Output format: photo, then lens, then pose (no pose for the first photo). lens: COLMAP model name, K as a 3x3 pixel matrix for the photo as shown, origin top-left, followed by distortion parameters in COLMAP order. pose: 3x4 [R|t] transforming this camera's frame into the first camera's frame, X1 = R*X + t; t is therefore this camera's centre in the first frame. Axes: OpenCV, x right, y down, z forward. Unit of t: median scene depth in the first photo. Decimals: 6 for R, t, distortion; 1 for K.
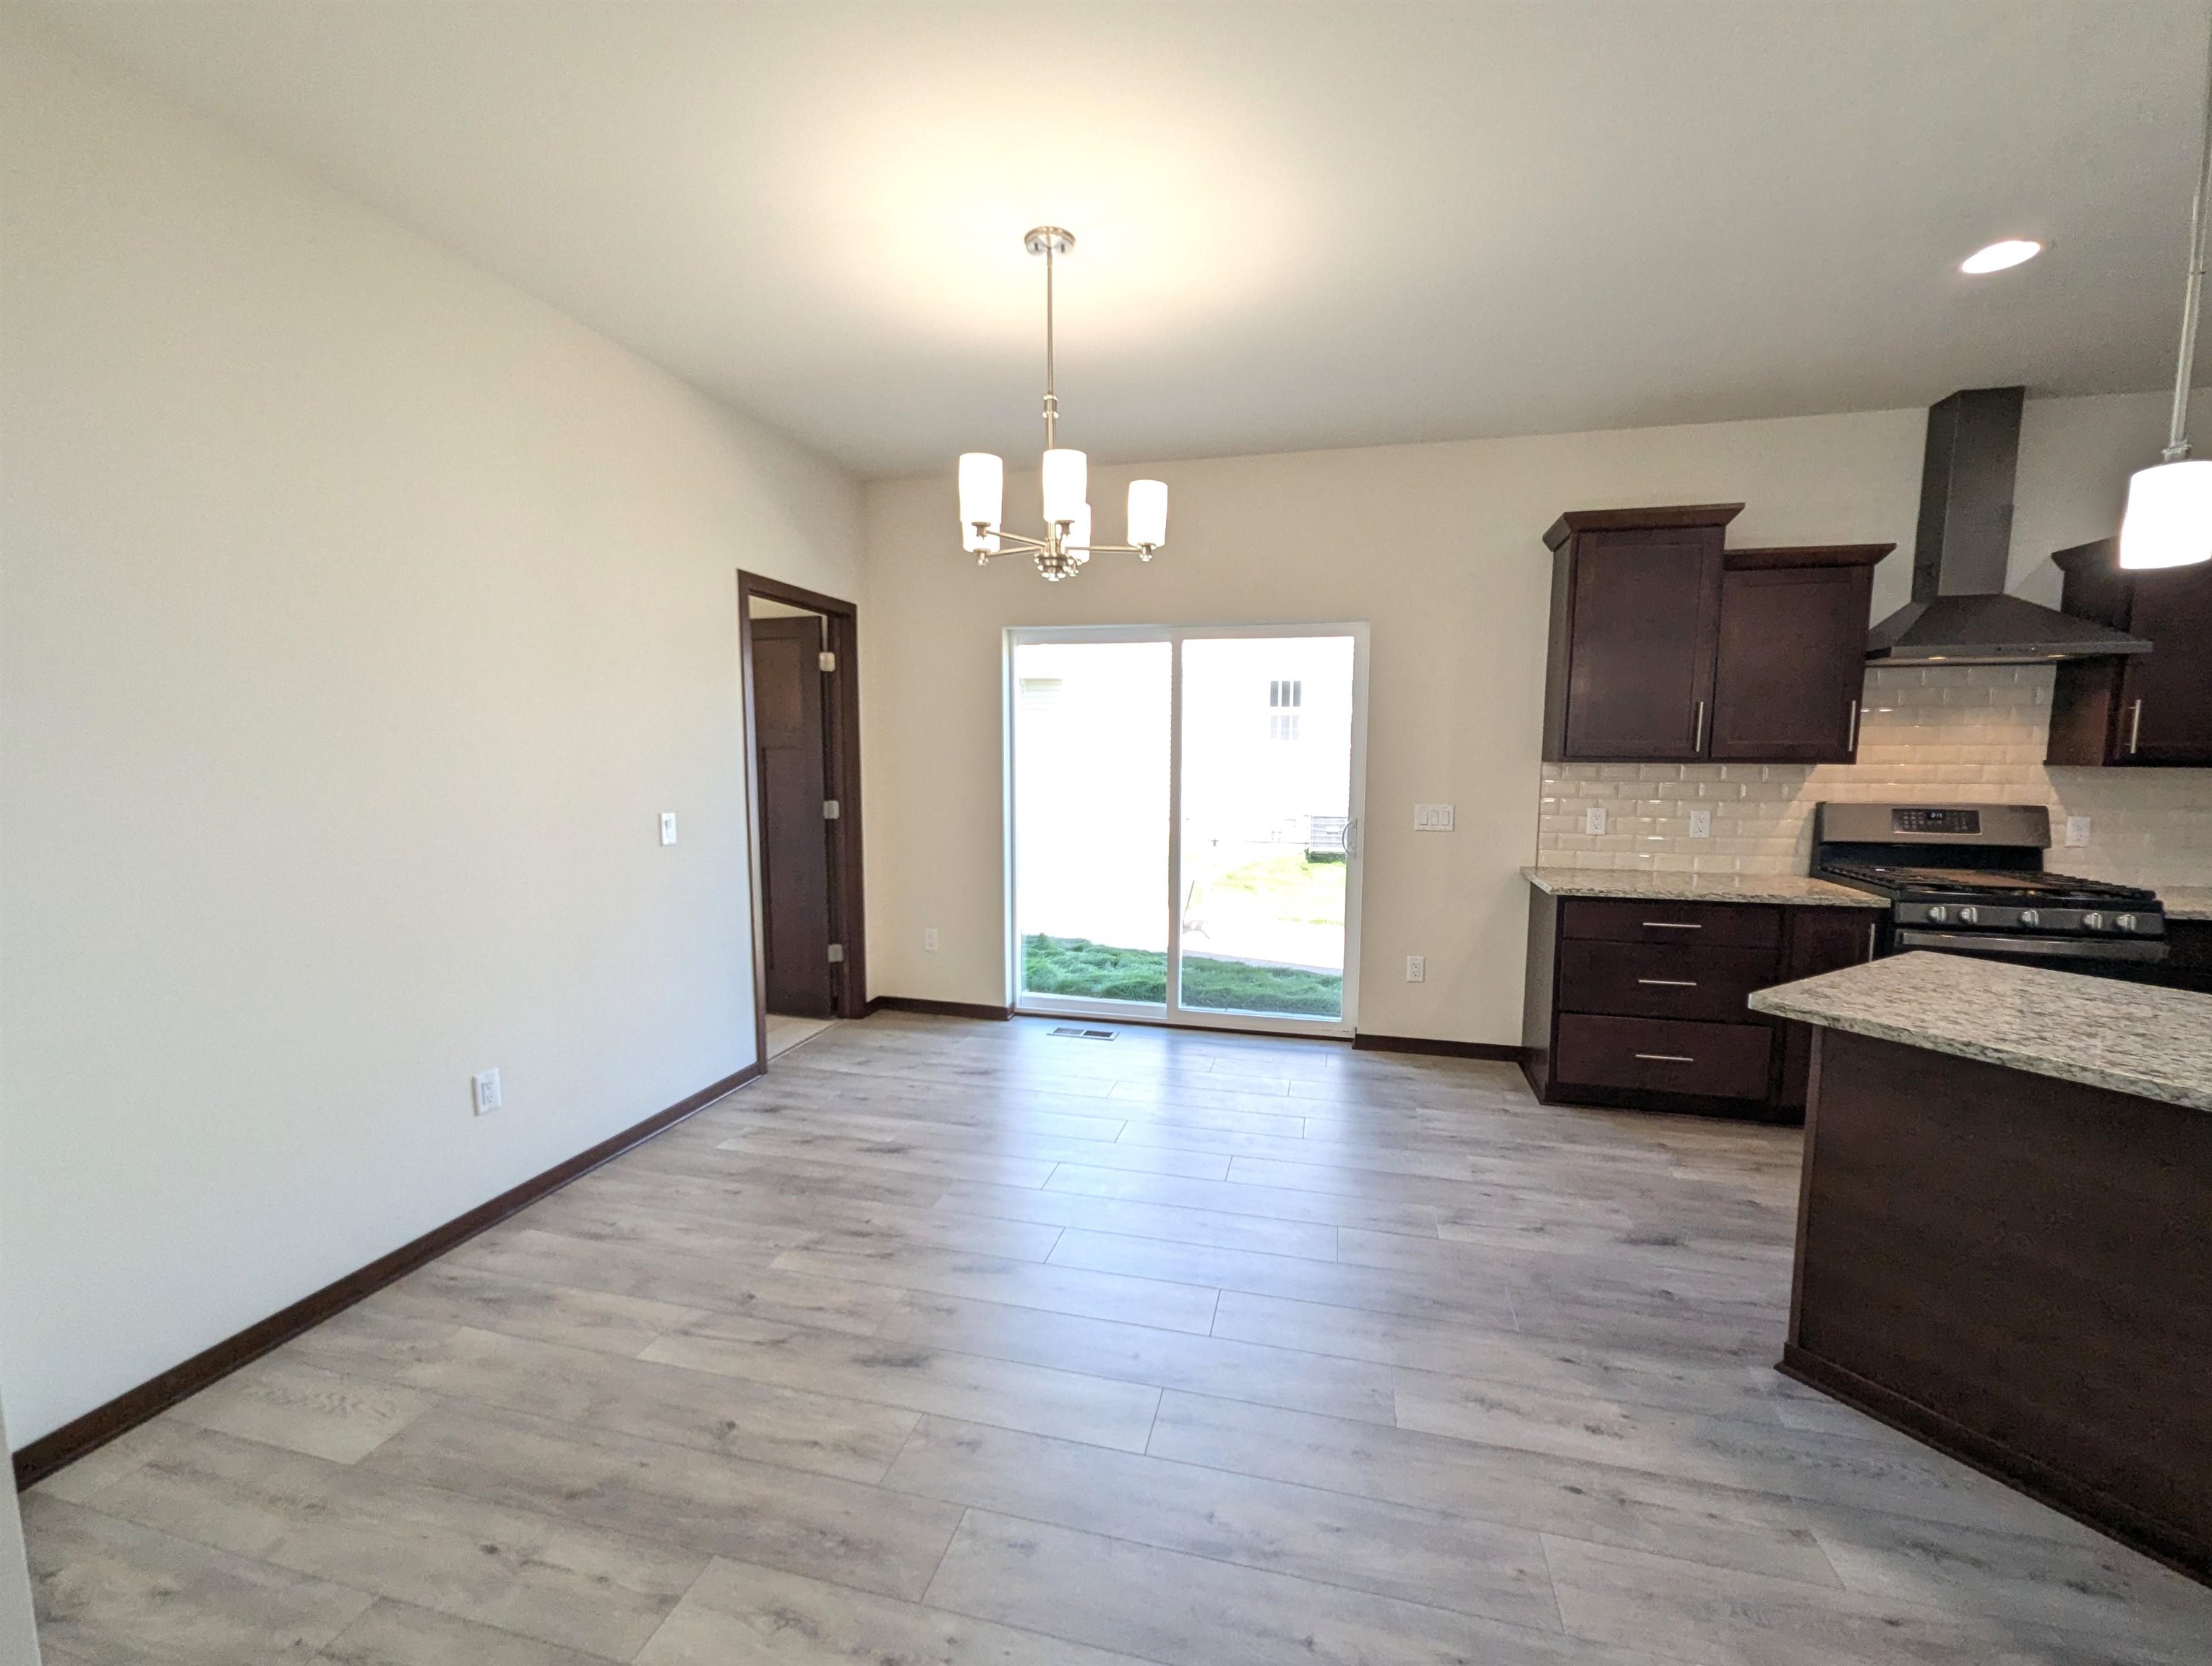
lens RADIAL K [[923.6, 0, 1115.6], [0, 923.6, 840.5], [0, 0, 1]] dist [0.001846, 0.000074]
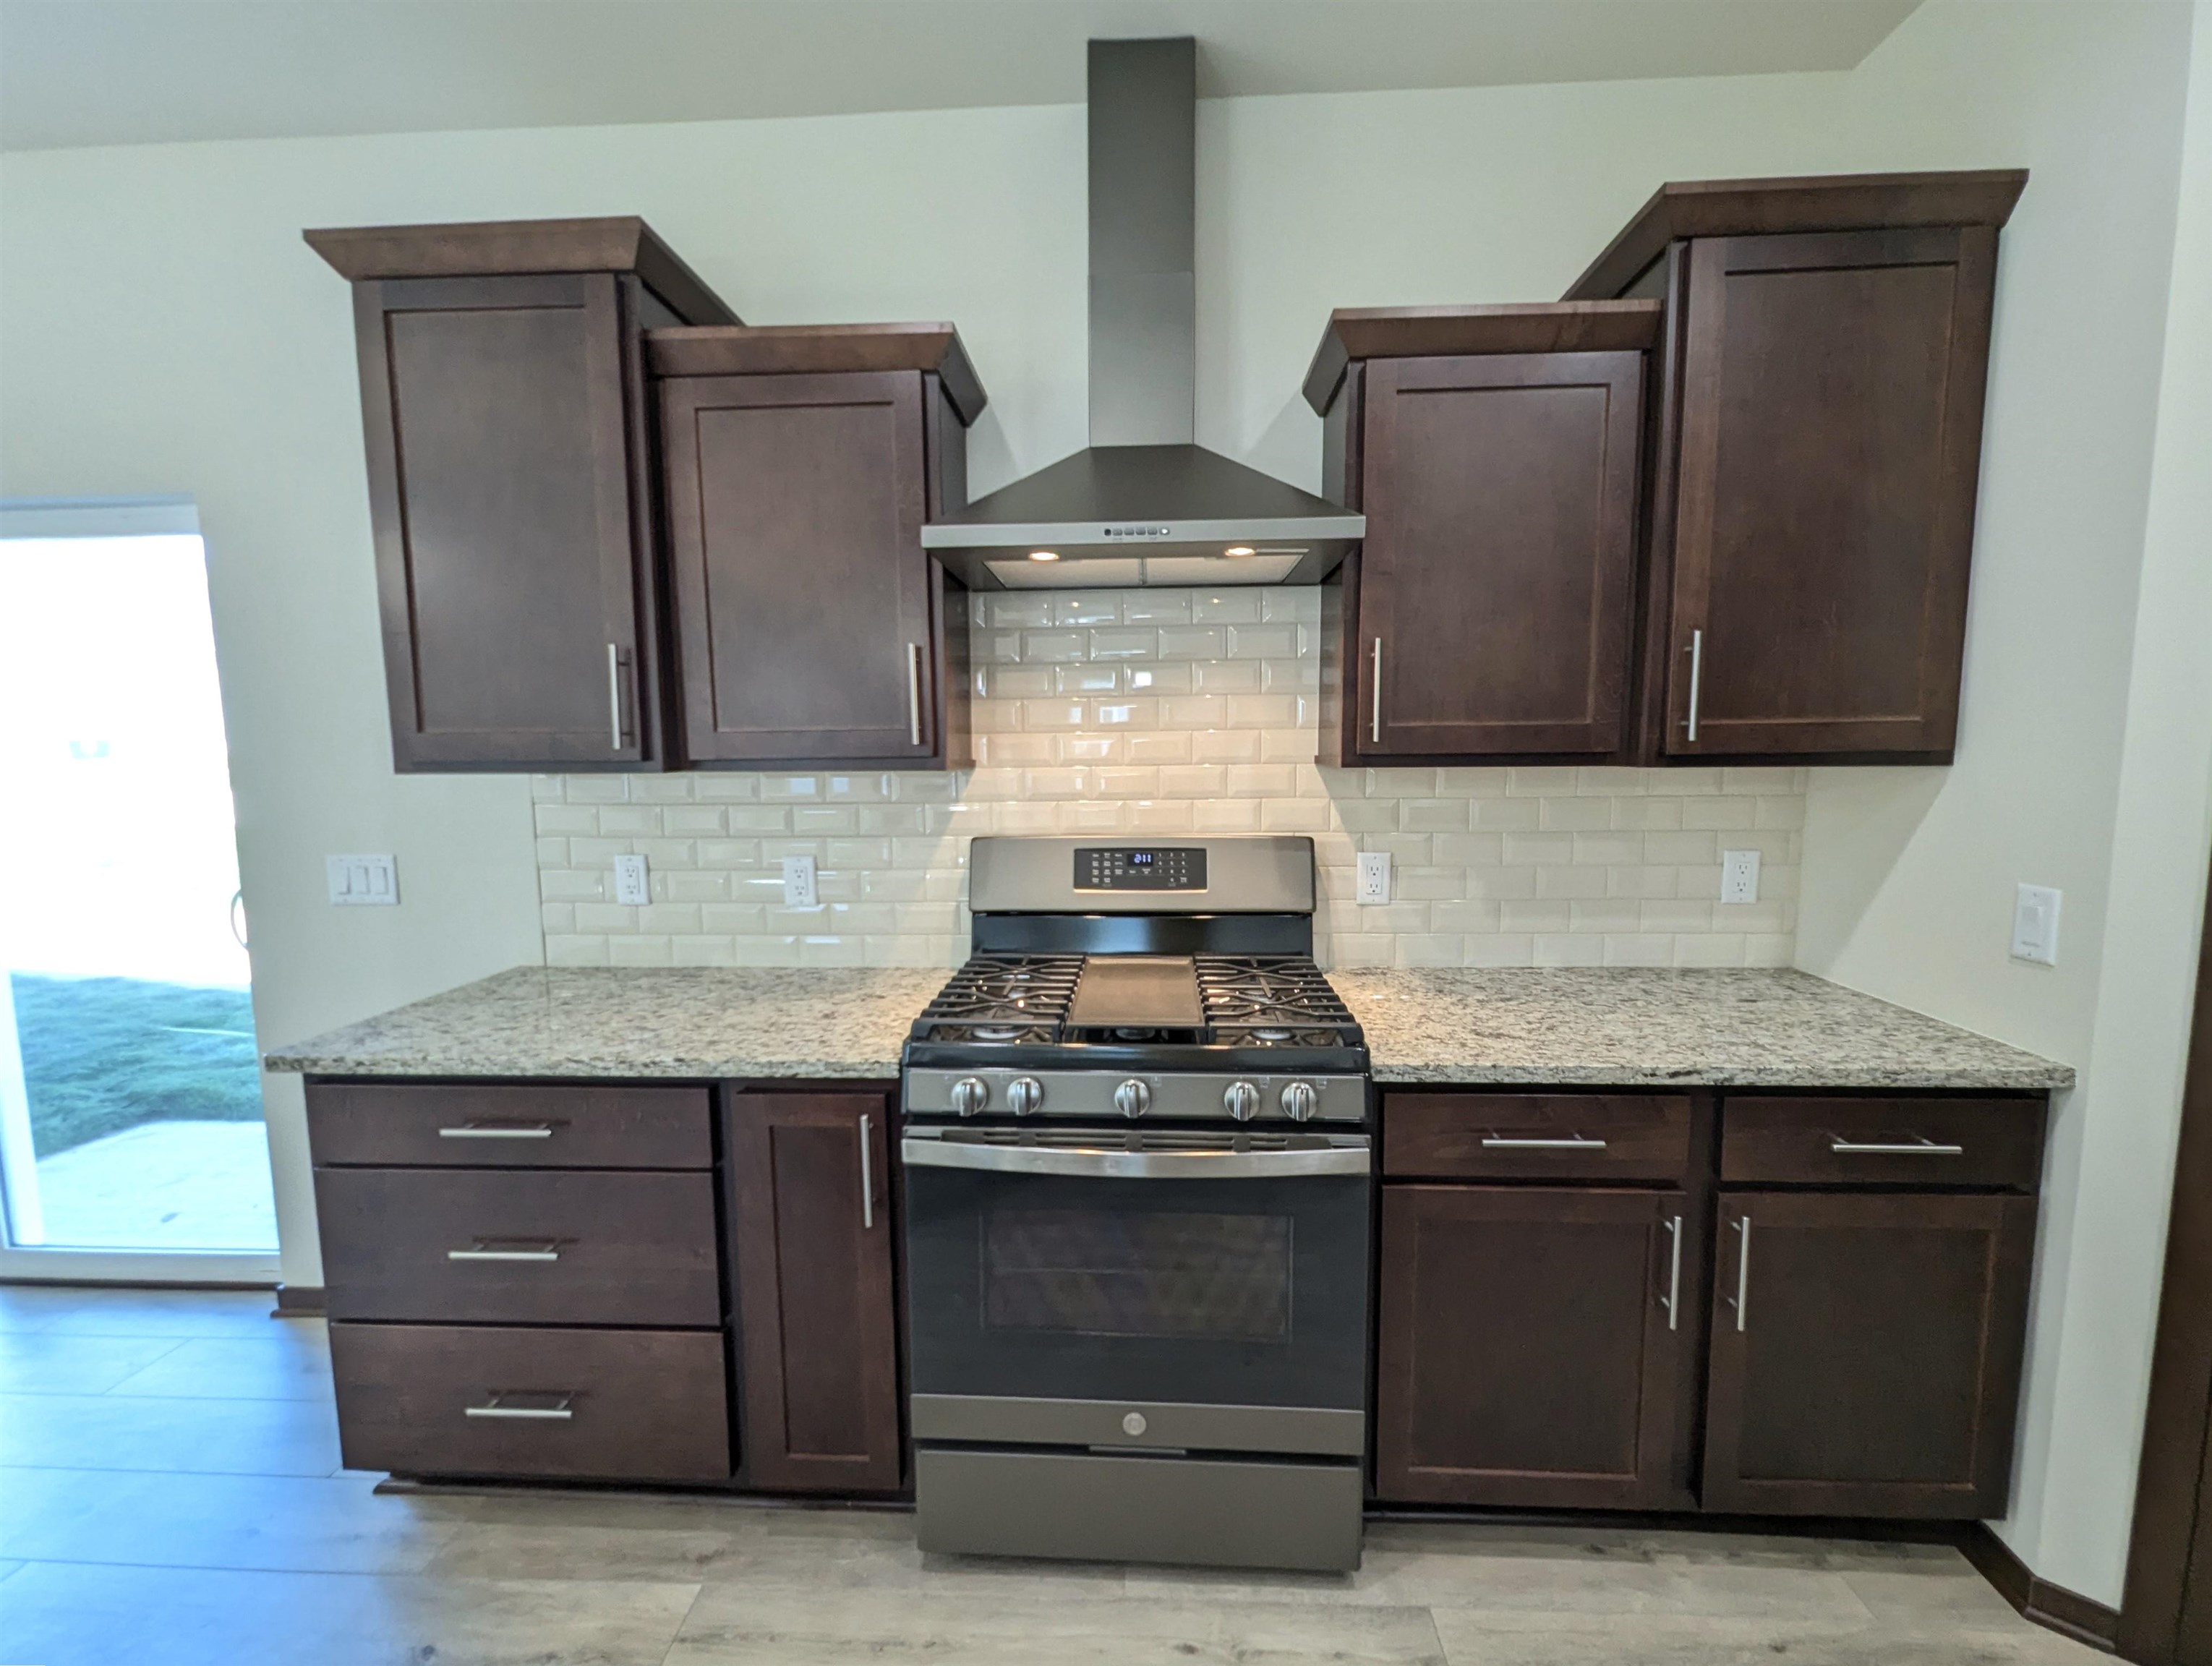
lens RADIAL K [[944.7, 0, 1107.4], [0, 944.7, 842.3], [0, 0, 1]] dist [0.000646, -0.000132]
pose [[0.982197, -0.035540, 0.184459, 0.808339], [0.033630, 0.999344, 0.013472, -0.047870], [-0.184816, -0.007029, 0.982748, 0.477402]]
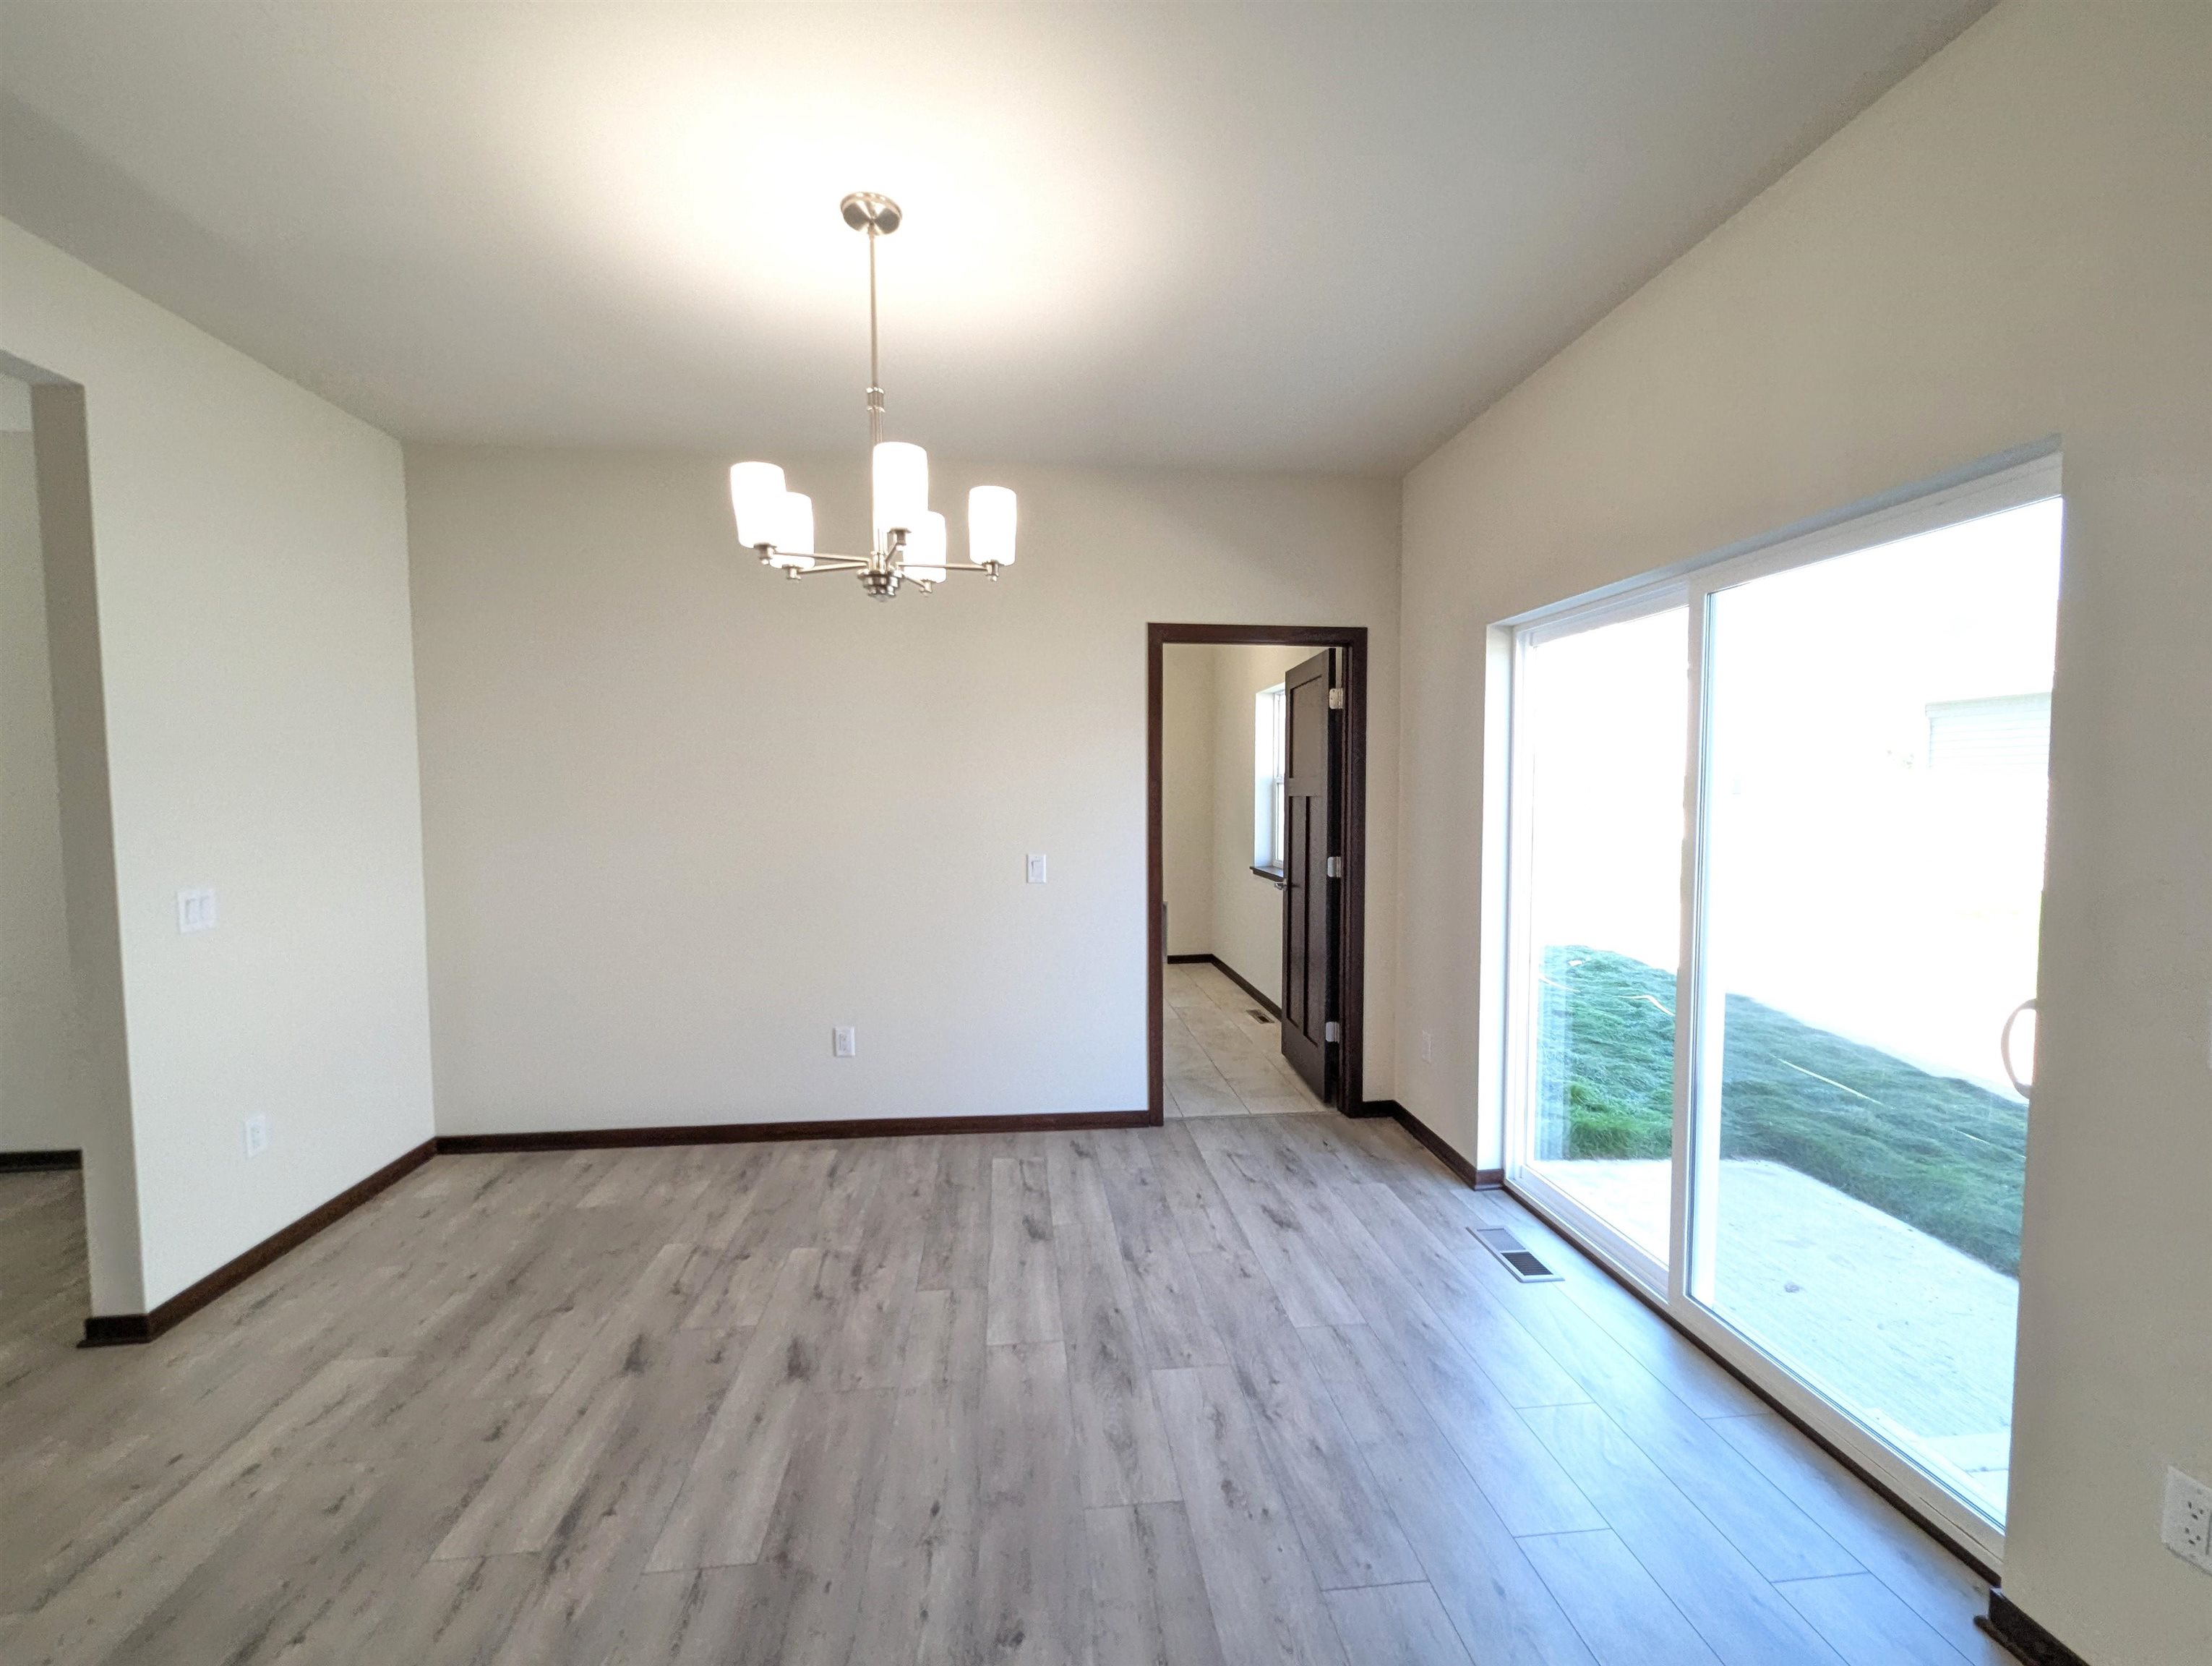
lens RADIAL K [[923.6, 0, 1115.6], [0, 923.6, 840.5], [0, 0, 1]] dist [0.001846, 0.000074]
pose [[0.349883, 0.047284, -0.935599, 0.588316], [-0.092025, 0.995630, 0.015903, -0.072231], [0.932262, 0.080534, 0.352706, 0.667196]]
